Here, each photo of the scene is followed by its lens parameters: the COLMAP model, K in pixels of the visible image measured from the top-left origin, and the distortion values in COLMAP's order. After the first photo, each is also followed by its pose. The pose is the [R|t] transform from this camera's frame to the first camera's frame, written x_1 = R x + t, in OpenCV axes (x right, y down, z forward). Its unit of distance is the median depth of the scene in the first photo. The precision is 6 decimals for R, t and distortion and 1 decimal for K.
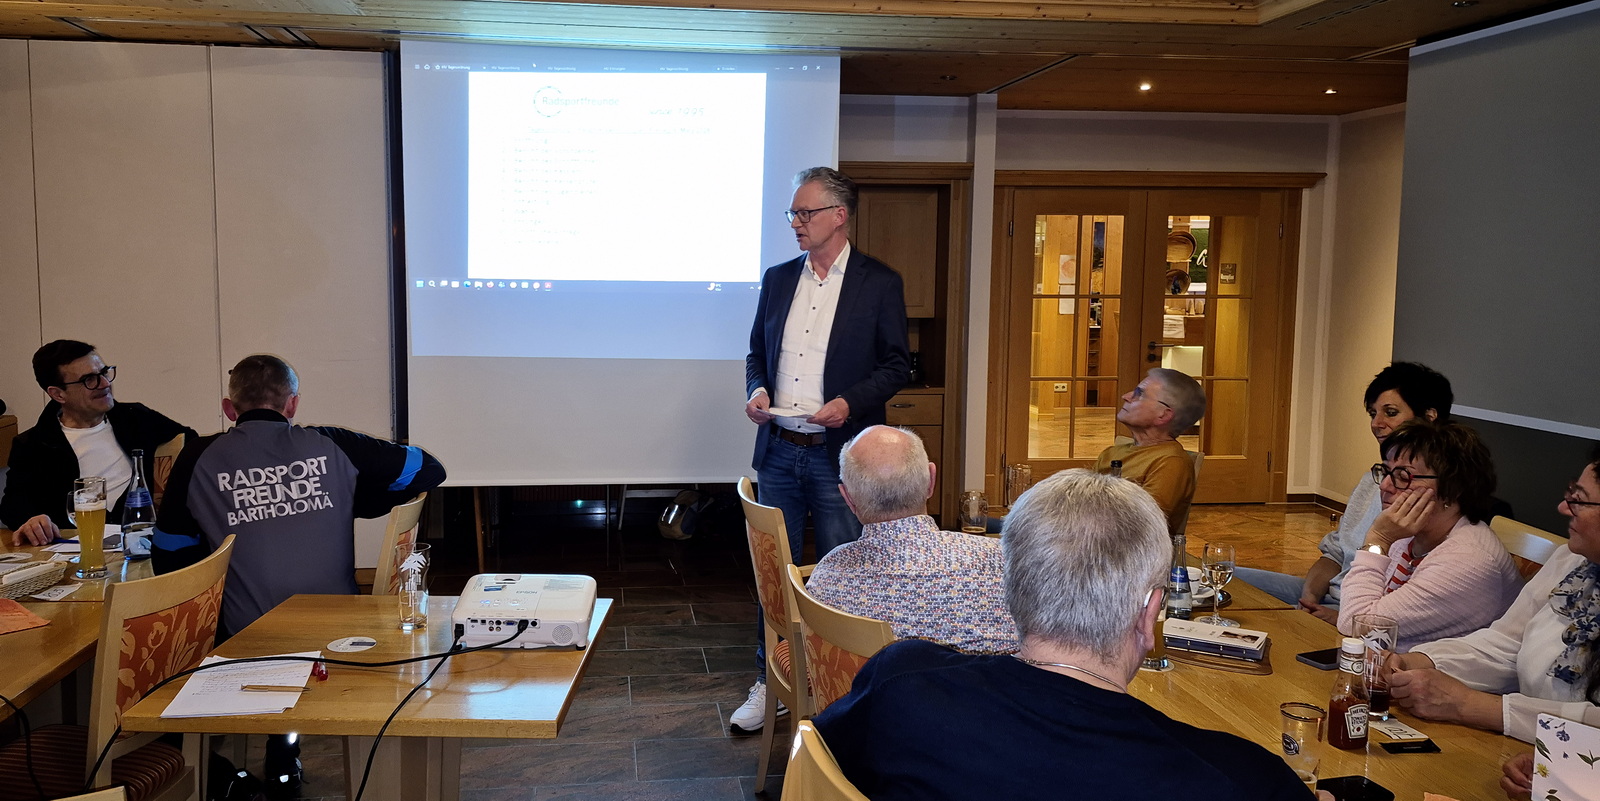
lens RADIAL K [[1281.0, 0, 800.0], [0, 1281.0, 400.5], [0, 0, 1]] dist [-0.001623, -0.001928]
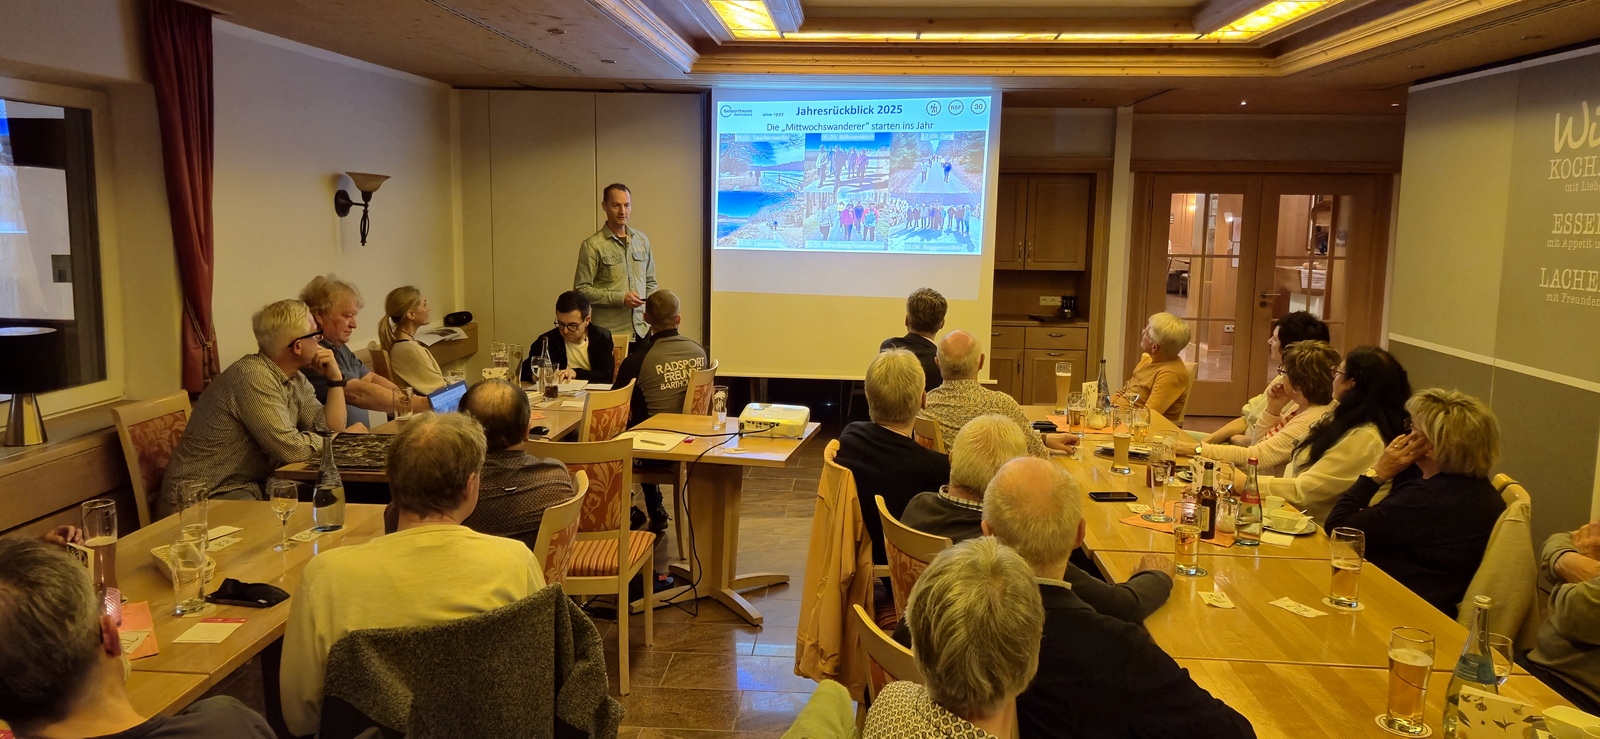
lens RADIAL K [[1023.5, 0, 800.0], [0, 1023.5, 369.5], [0, 0, 1]] dist [0.070566, -0.026254]
pose [[0.979124, 0.042610, -0.198748, 0.126158], [-0.034761, 0.998478, 0.042818, 0.011825], [0.200270, -0.035015, 0.979115, -0.499783]]
